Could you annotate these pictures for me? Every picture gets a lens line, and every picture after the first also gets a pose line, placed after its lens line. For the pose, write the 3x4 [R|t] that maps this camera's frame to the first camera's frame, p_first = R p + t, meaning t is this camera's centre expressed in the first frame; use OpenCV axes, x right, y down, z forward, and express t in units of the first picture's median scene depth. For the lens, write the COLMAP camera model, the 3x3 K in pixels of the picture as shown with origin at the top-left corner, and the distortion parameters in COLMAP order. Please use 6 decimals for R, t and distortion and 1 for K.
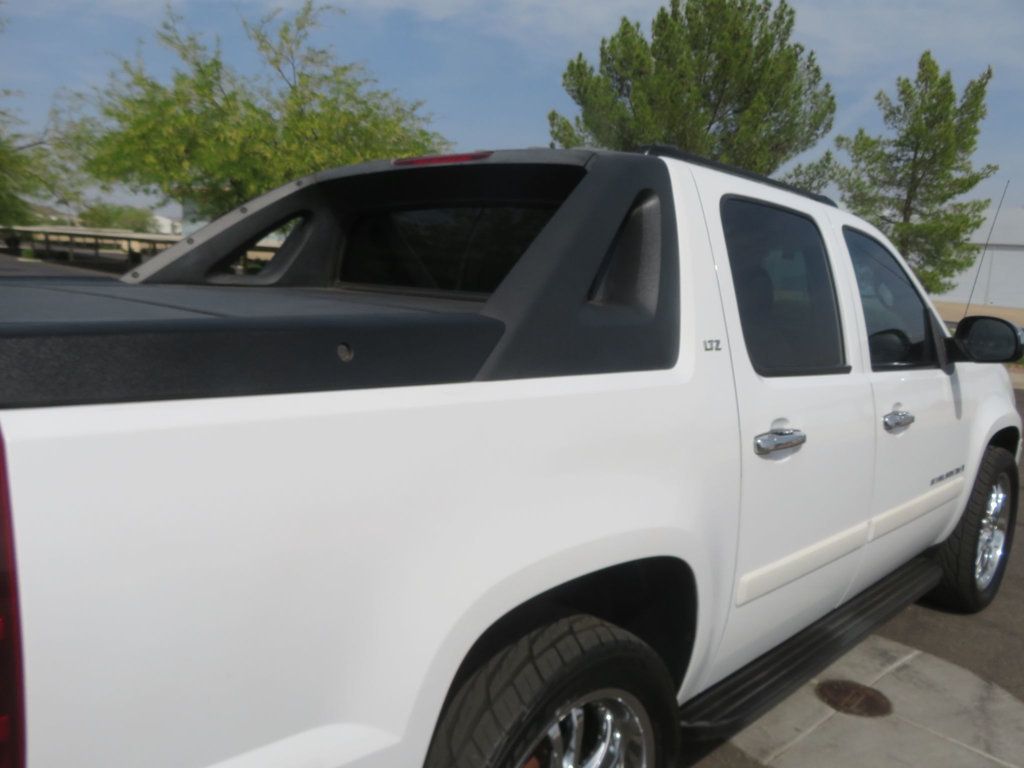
lens RADIAL K [[803.9, 0, 516.3], [0, 803.9, 366.7], [0, 0, 1]] dist [-0.005514, -0.007824]
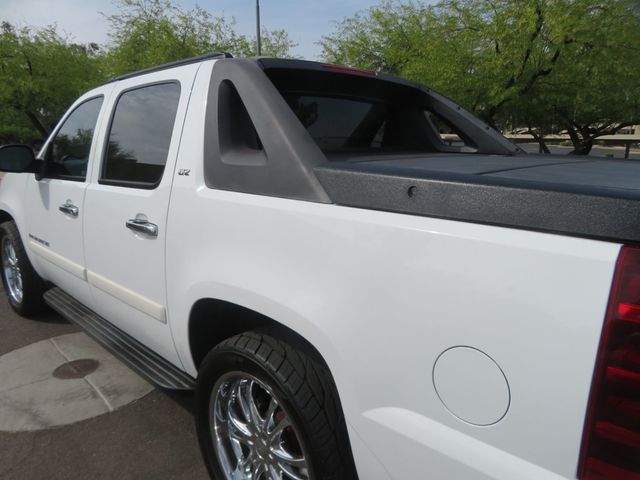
lens RADIAL K [[447.7, 0, 320.0], [0, 447.7, 240.0], [0, 0, 1]] dist [-0.043571, 0.034750]
pose [[0.037873, 0.169053, -0.984879, 0.270729], [-0.134965, 0.977421, 0.162582, -0.017757], [0.990126, 0.126767, 0.059834, 0.289107]]
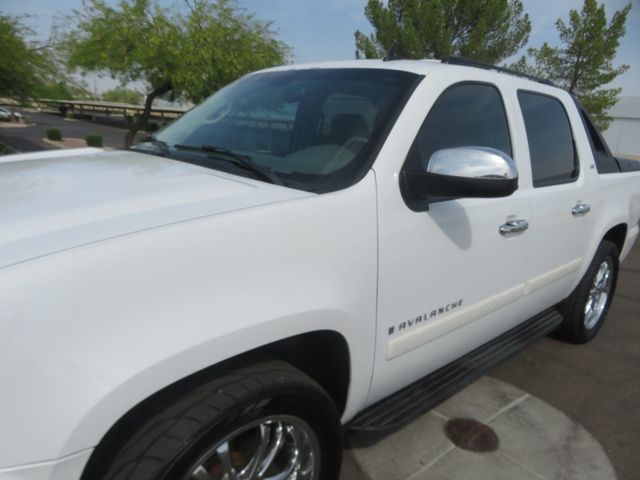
lens RADIAL K [[441.9, 0, 324.5], [0, 441.9, 237.1], [0, 0, 1]] dist [-0.007318, -0.000268]
pose [[0.998822, 0.023299, -0.042560, 0.039125], [-0.018052, 0.992638, 0.119765, -0.001482], [0.045037, -0.118855, 0.991890, 0.056899]]
